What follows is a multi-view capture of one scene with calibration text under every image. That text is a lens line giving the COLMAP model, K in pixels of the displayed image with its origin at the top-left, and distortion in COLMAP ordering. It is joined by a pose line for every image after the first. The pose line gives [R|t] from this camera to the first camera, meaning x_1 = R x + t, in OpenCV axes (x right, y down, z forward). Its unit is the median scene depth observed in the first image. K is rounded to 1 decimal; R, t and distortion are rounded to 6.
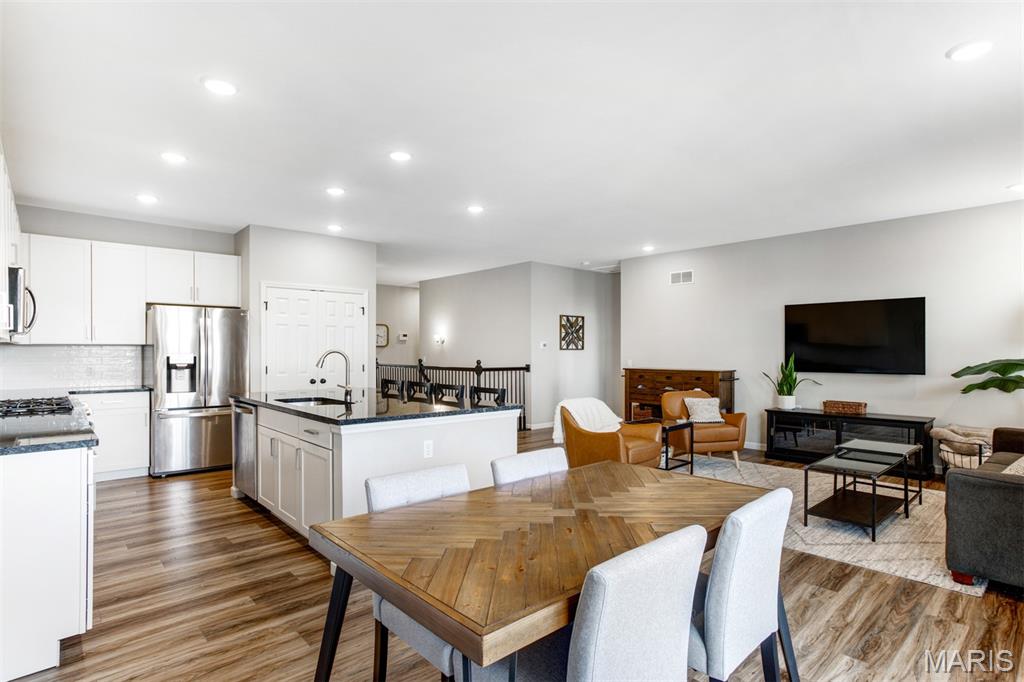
lens RADIAL K [[516.2, 0, 516.4], [0, 516.2, 348.2], [0, 0, 1]] dist [-0.018082, 0.006177]
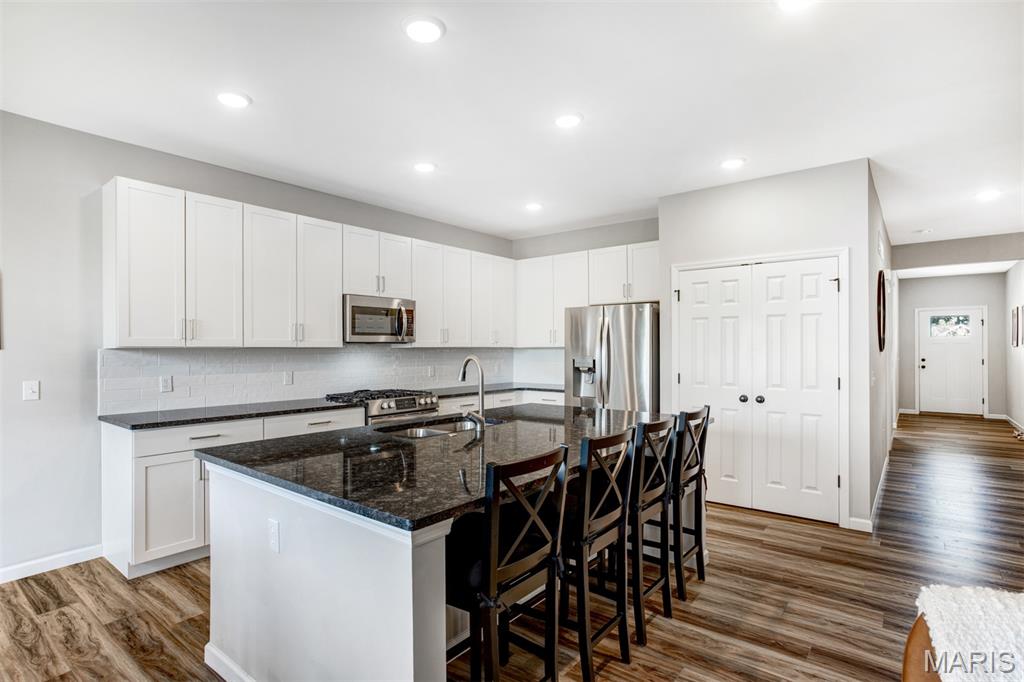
lens RADIAL K [[516.2, 0, 548.3], [0, 516.2, 355.4], [0, 0, 1]] dist [-0.018082, 0.006177]
pose [[0.189576, 0.004594, -0.981855, 0.474005], [0.006831, 0.999959, 0.005997, 0.003941], [0.981842, -0.007844, 0.189537, 1.308458]]
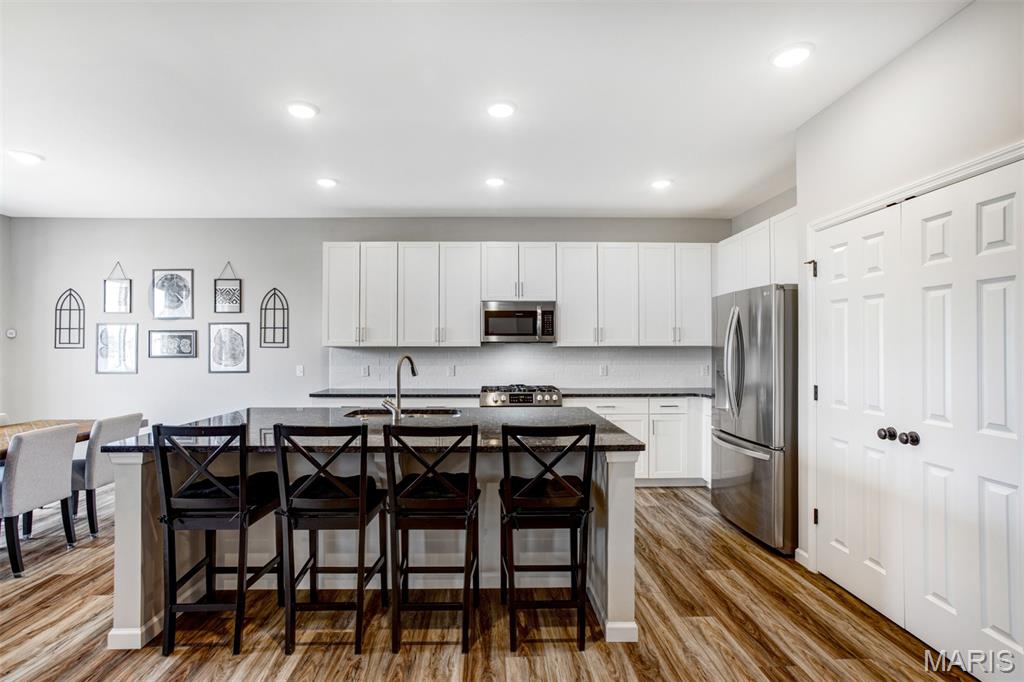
lens RADIAL K [[516.2, 0, 468.8], [0, 516.2, 340.2], [0, 0, 1]] dist [-0.018082, 0.006177]
pose [[-0.673159, -0.020558, -0.739212, 0.238823], [-0.003199, 0.999685, -0.024889, 0.007732], [0.739491, -0.014390, -0.673013, 2.176742]]
